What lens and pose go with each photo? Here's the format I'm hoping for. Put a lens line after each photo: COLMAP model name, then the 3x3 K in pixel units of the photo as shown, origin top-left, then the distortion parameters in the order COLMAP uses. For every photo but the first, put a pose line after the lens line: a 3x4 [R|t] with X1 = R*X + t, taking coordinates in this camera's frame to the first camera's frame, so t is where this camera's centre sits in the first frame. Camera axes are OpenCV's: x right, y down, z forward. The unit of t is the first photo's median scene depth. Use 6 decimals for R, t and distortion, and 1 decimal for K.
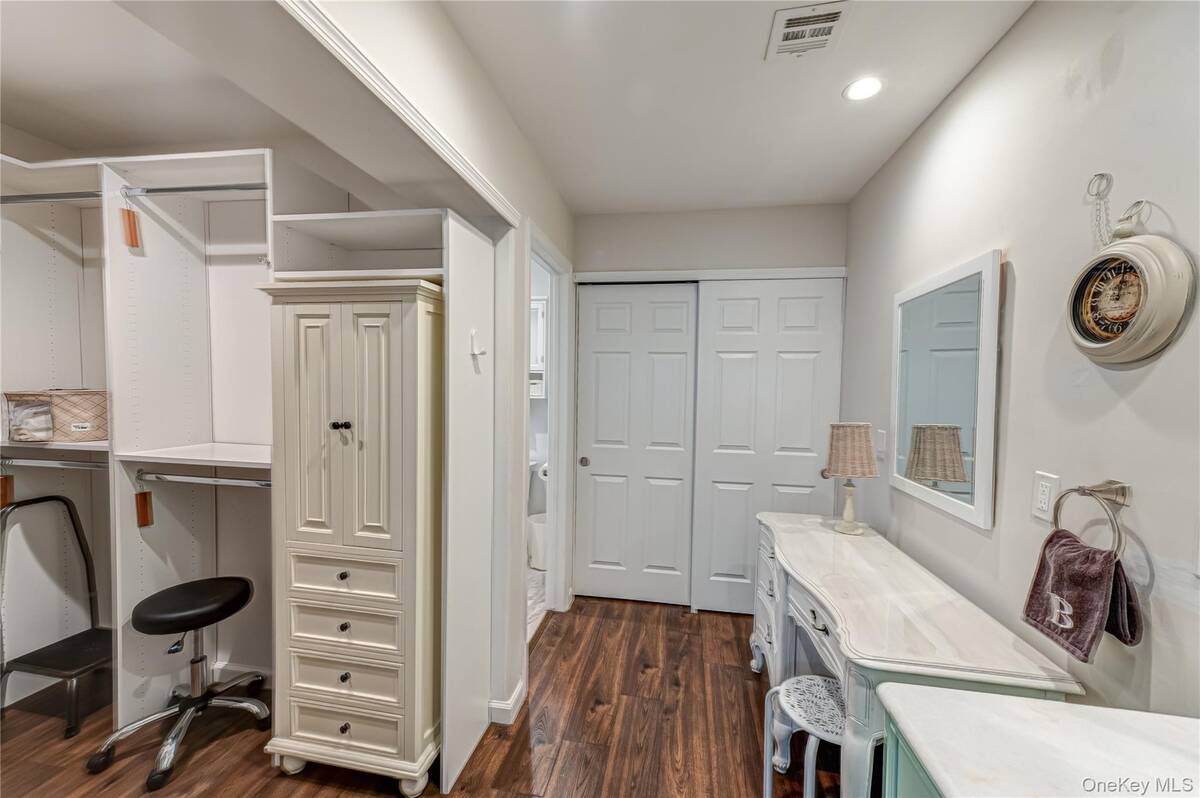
lens RADIAL K [[463.2, 0, 601.7], [0, 463.2, 402.6], [0, 0, 1]] dist [0.017444, -0.000313]
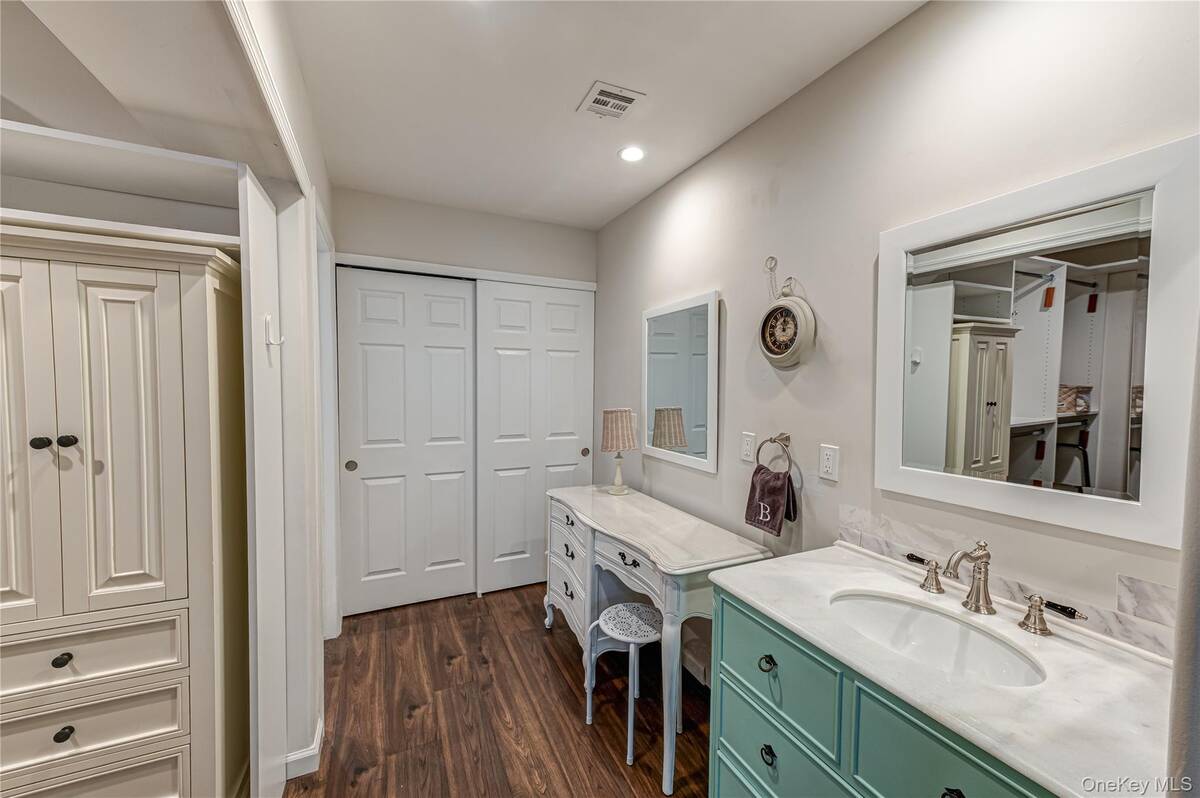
lens RADIAL K [[463.2, 0, 602.0], [0, 463.2, 402.5], [0, 0, 1]] dist [0.017444, -0.000313]
pose [[0.821140, -0.033749, 0.569728, -0.259104], [0.026131, 0.999426, 0.021541, -0.002451], [-0.570128, -0.002801, 0.821551, -0.025275]]
